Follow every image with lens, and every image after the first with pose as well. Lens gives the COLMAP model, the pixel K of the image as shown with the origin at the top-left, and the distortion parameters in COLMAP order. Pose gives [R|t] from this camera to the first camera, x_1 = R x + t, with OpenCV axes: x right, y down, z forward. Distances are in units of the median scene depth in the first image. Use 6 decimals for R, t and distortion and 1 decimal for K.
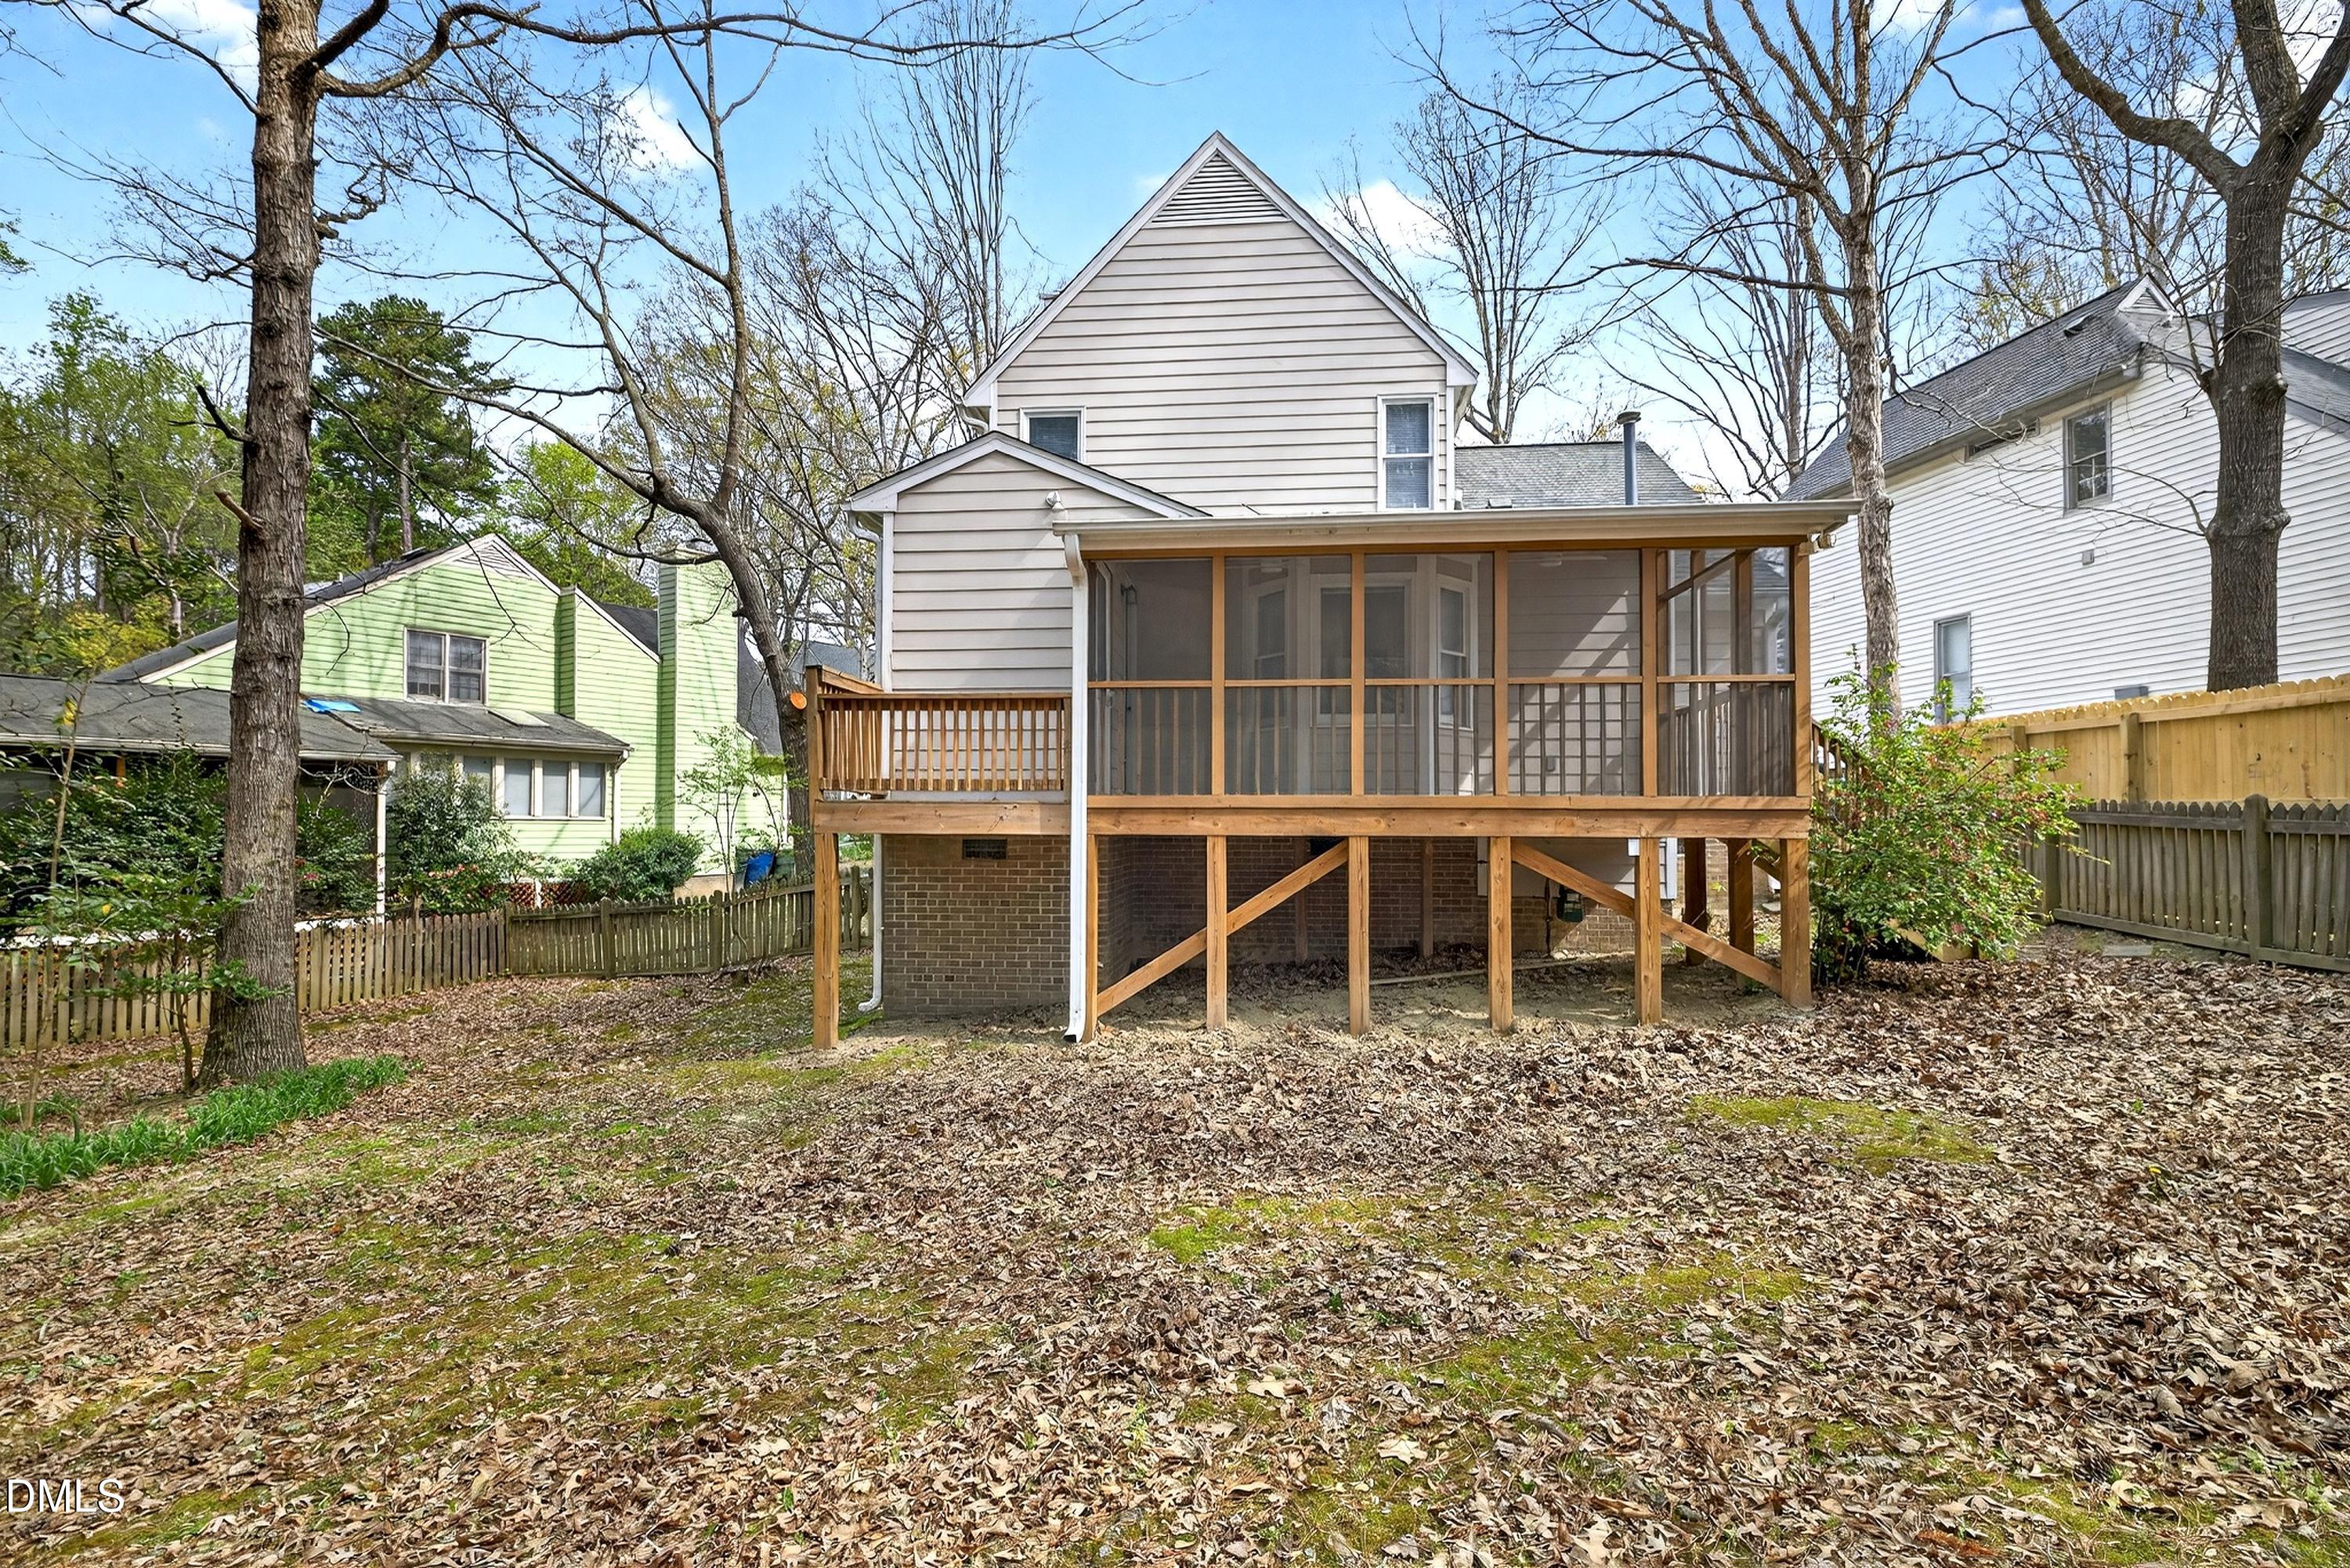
lens RADIAL K [[1108.0, 0, 1208.2], [0, 1108.0, 821.8], [0, 0, 1]] dist [0.000861, -0.000128]
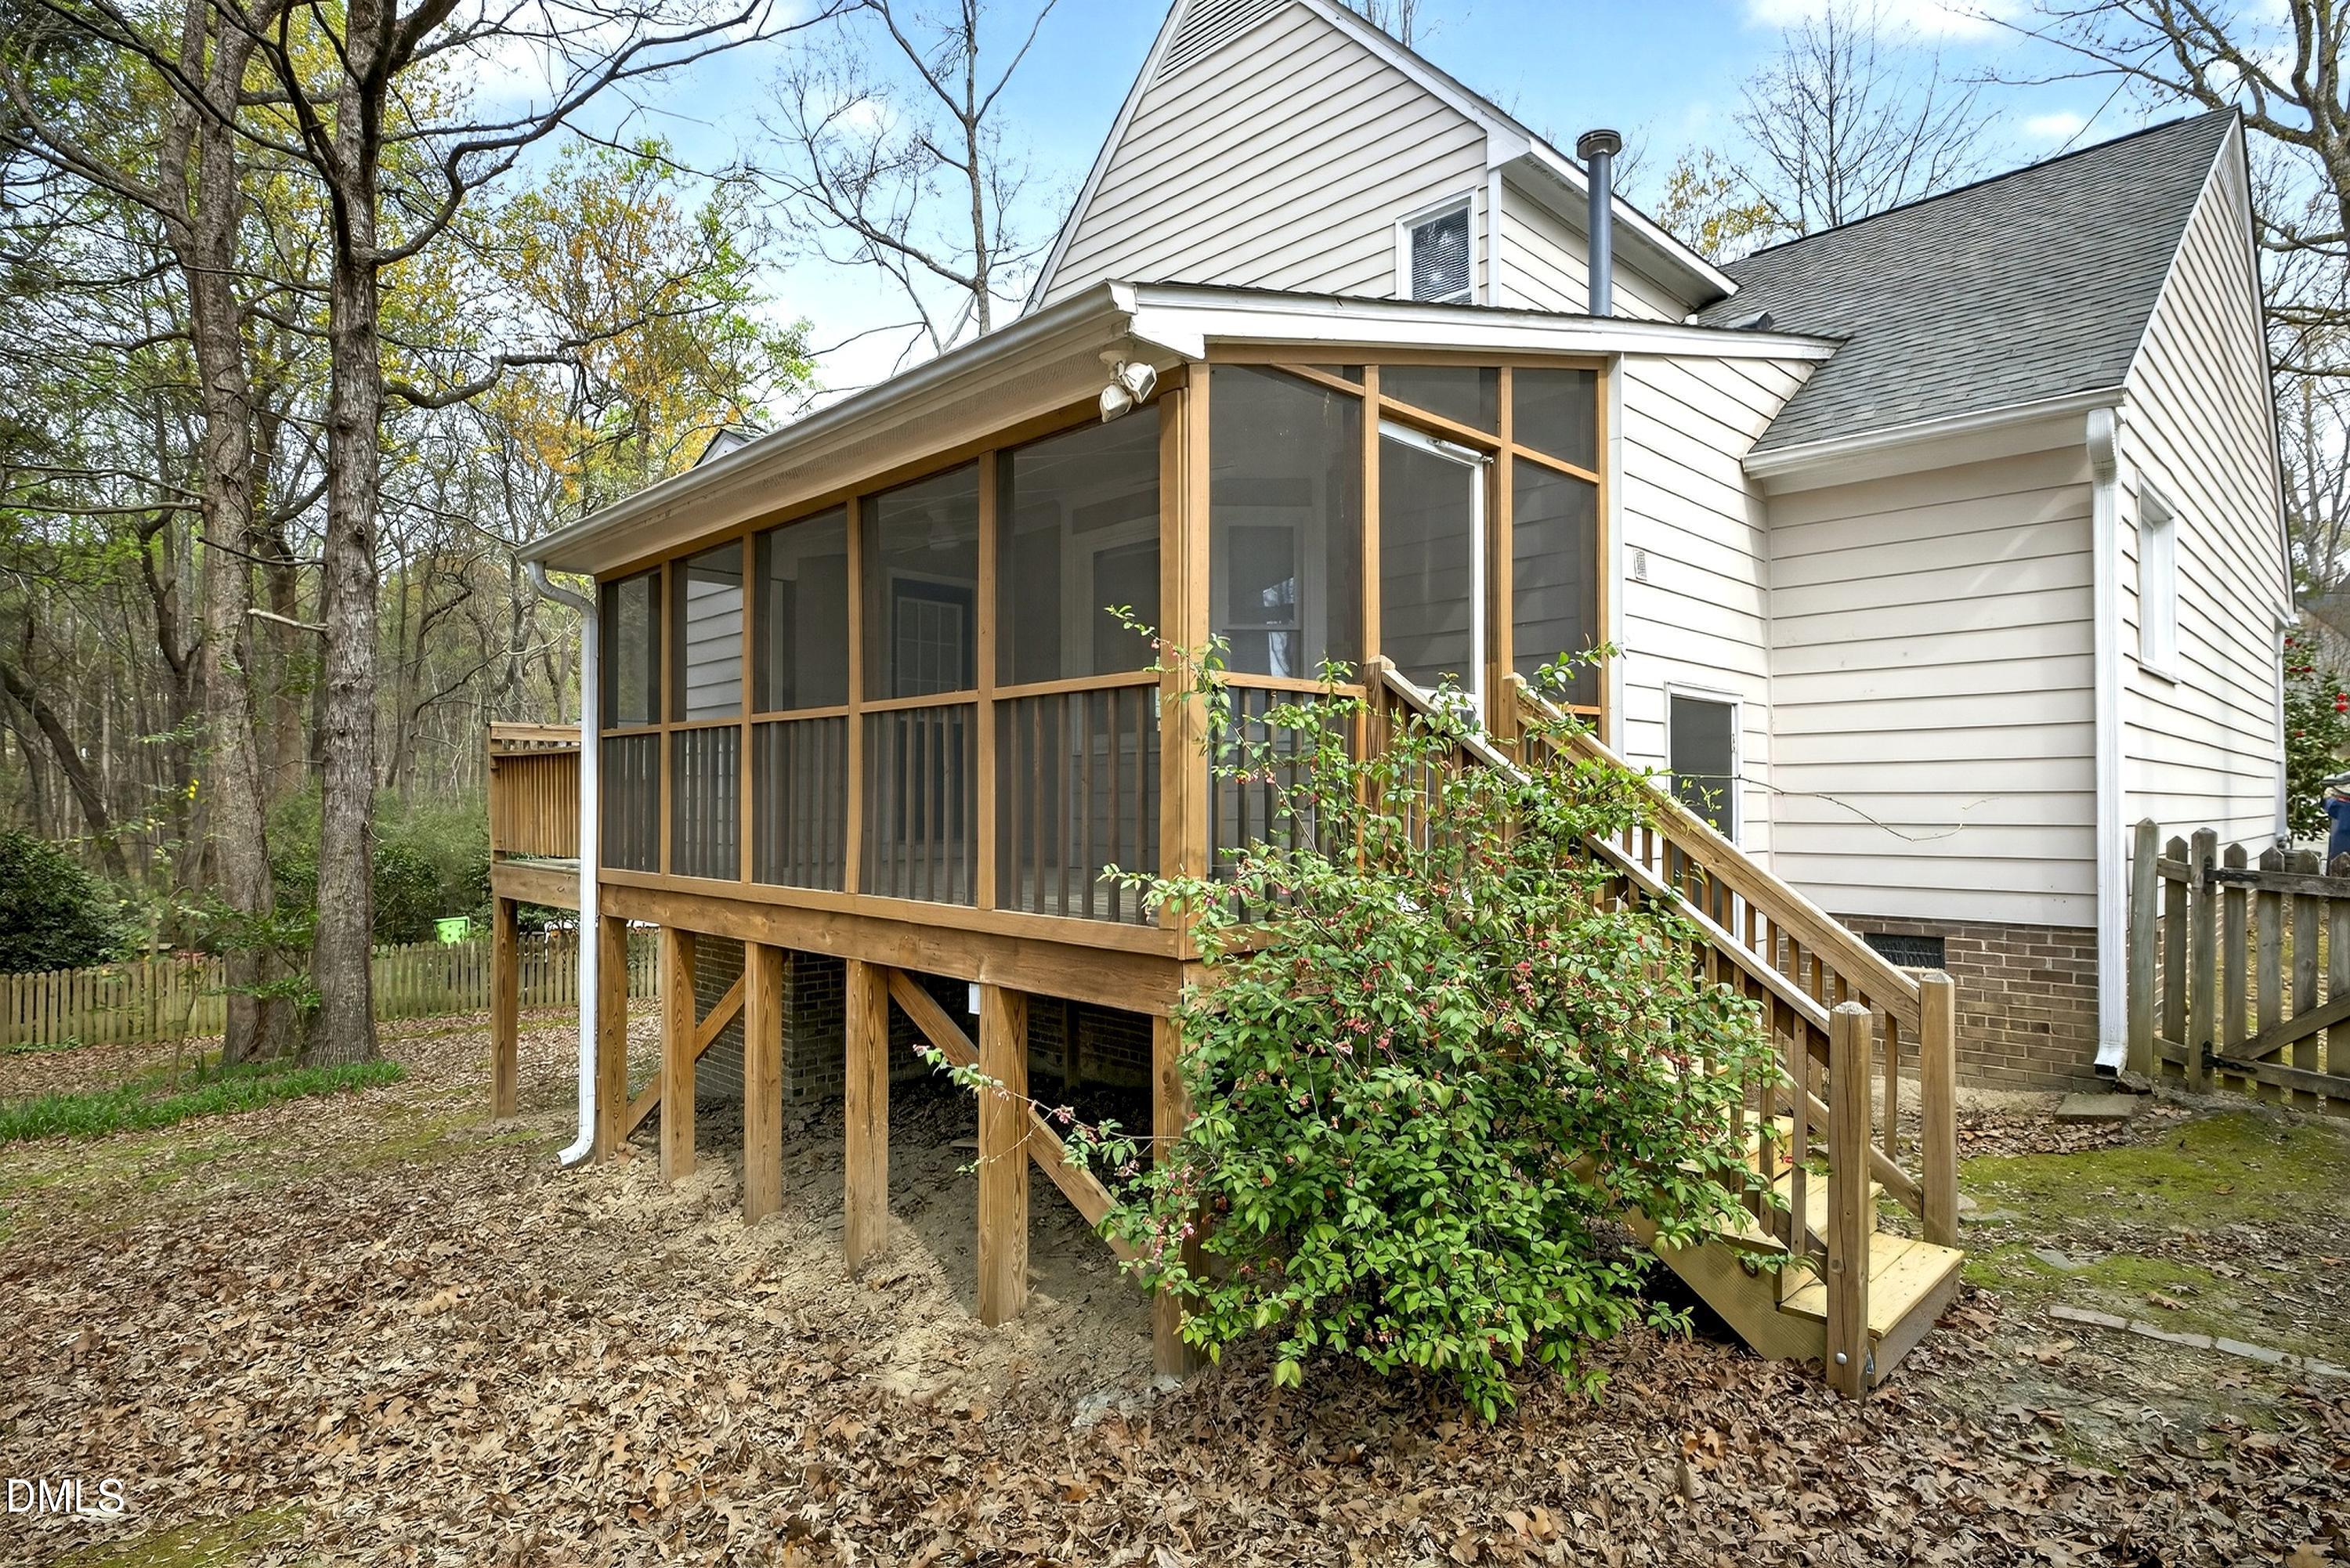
lens RADIAL K [[1234.4, 0, 1175.0], [0, 1234.4, 784.0], [0, 0, 1]] dist [0.003111, -0.000330]
pose [[0.765815, -0.012244, -0.642945, 0.505611], [0.008669, 0.999924, -0.008717, -0.045879], [0.643003, 0.001102, 0.765863, 0.351179]]
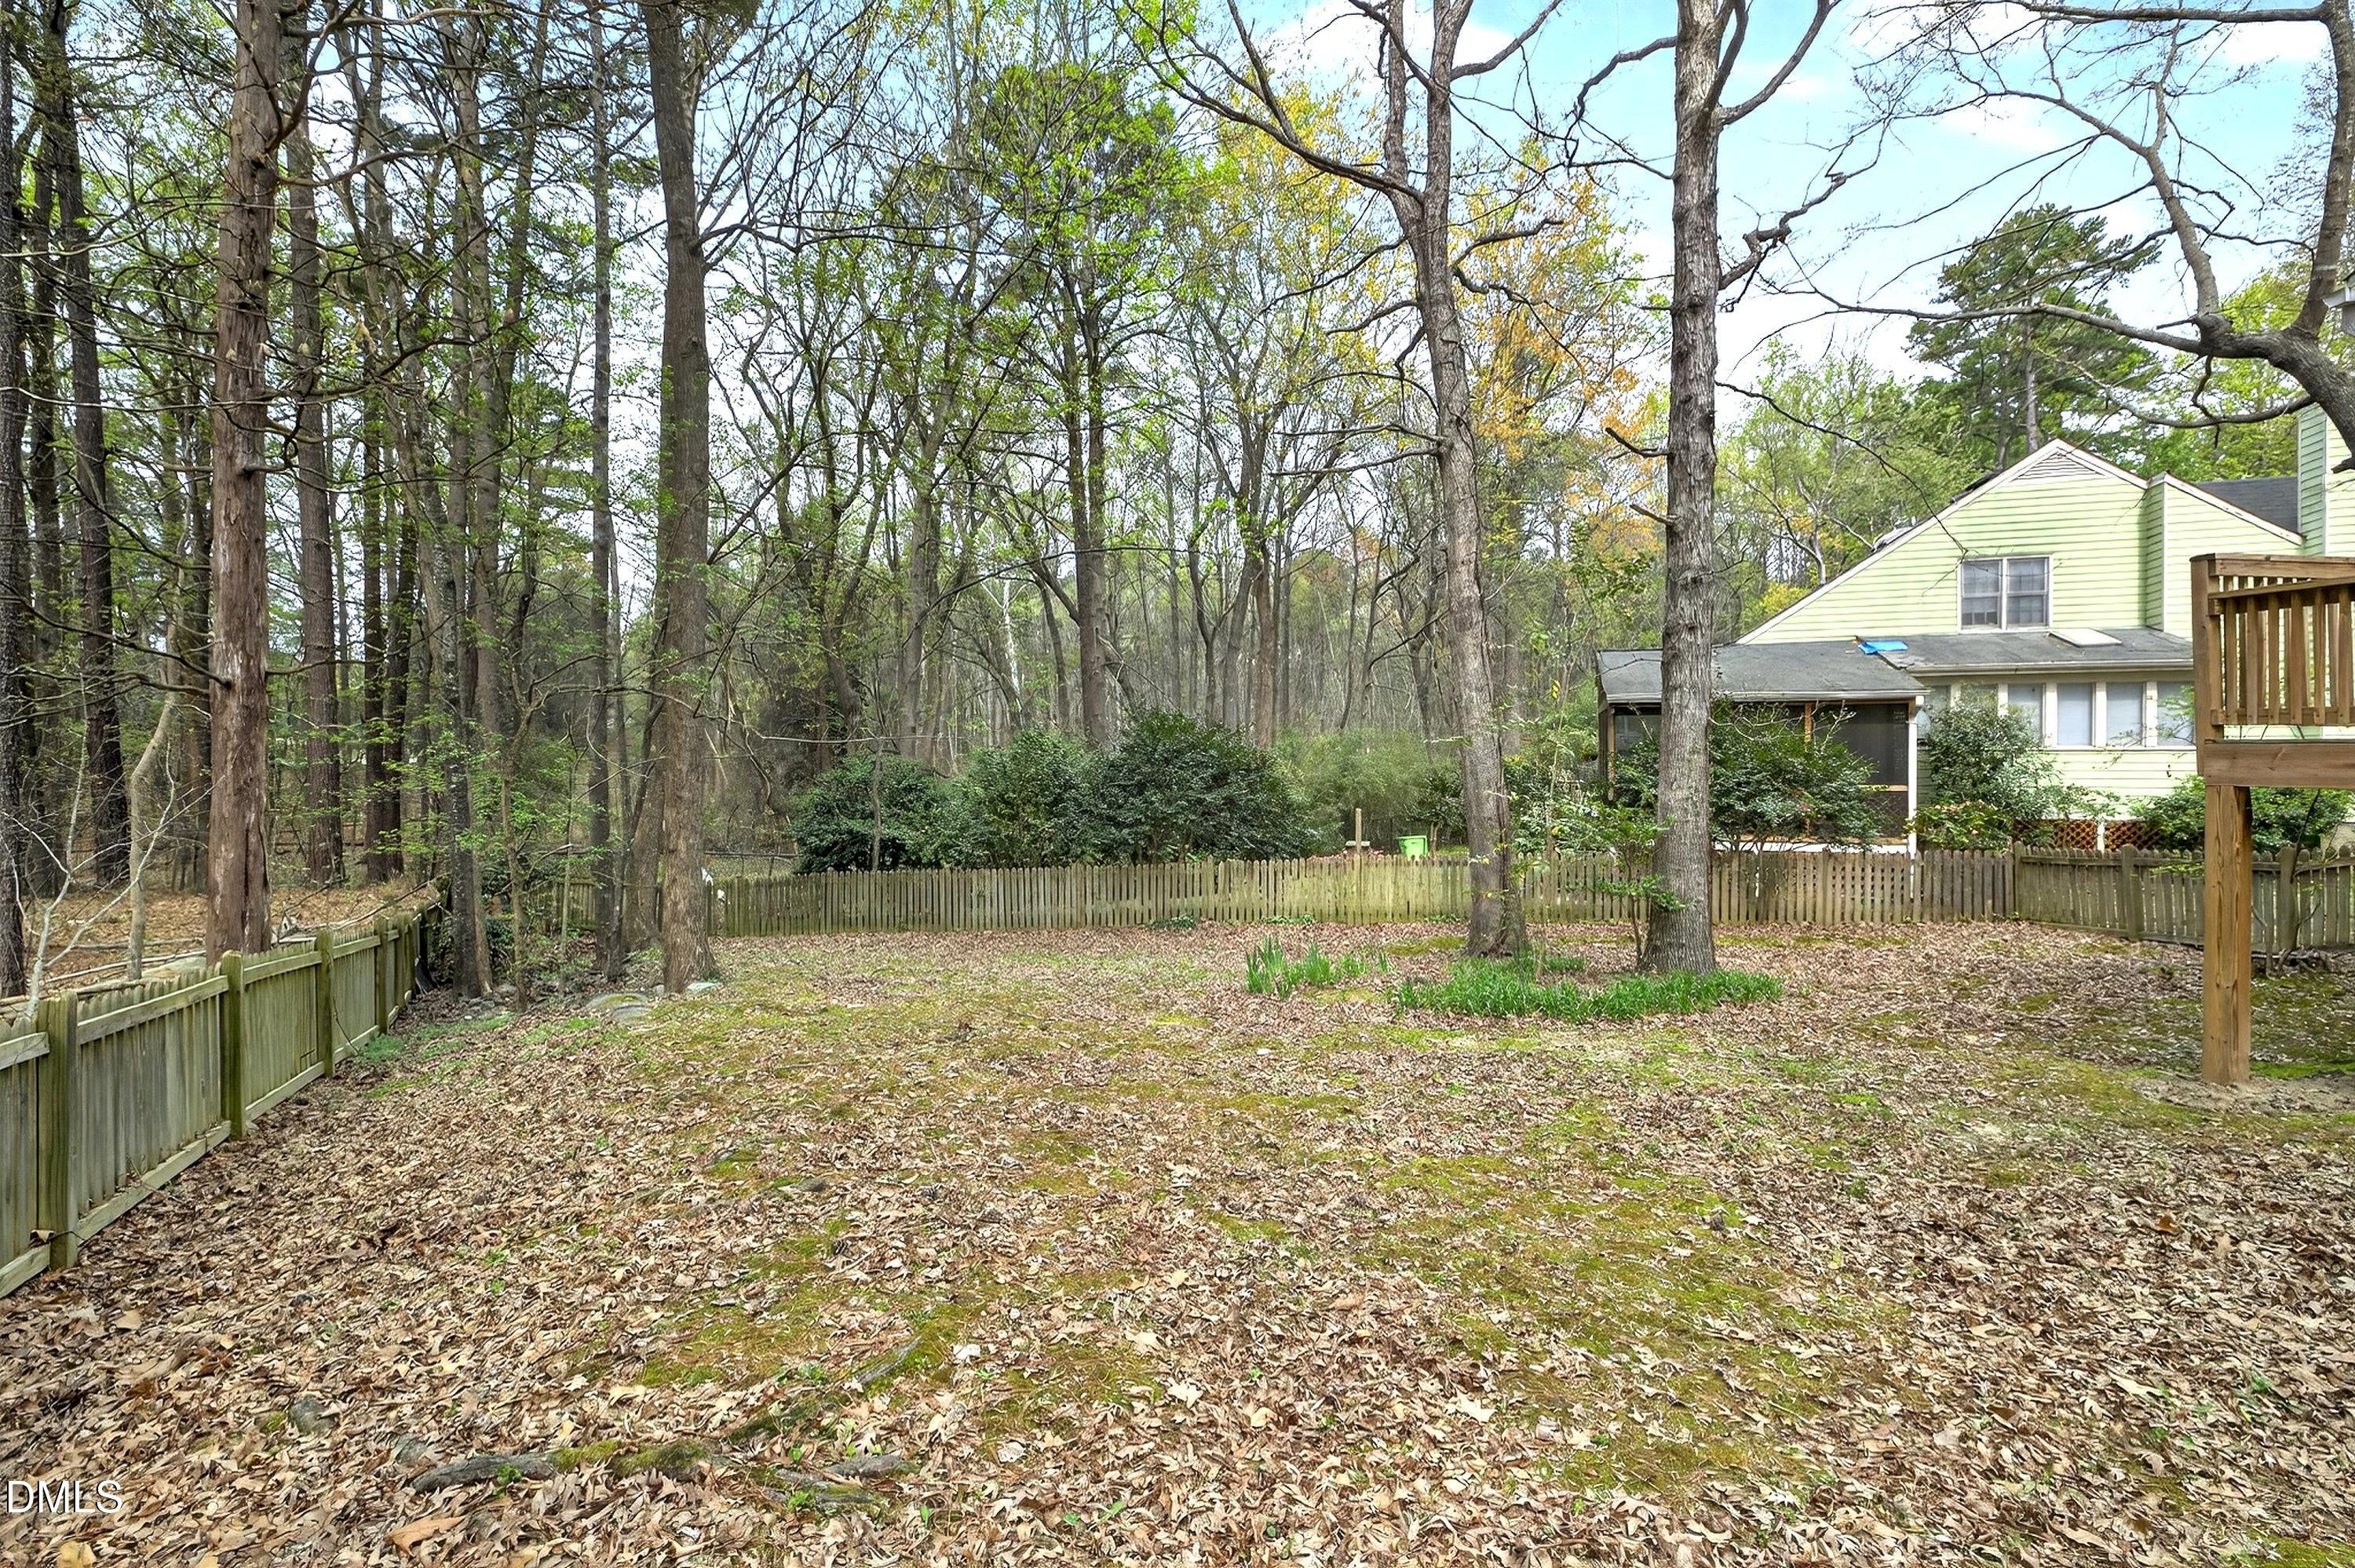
lens RADIAL K [[1086.7, 0, 1171.0], [0, 1086.7, 788.2], [0, 0, 1]] dist [0.001599, 0.000237]
pose [[0.246920, 0.028970, -0.968603, 0.101453], [0.009058, 0.999440, 0.032201, -0.010294], [0.968994, -0.016725, 0.246519, 0.098092]]
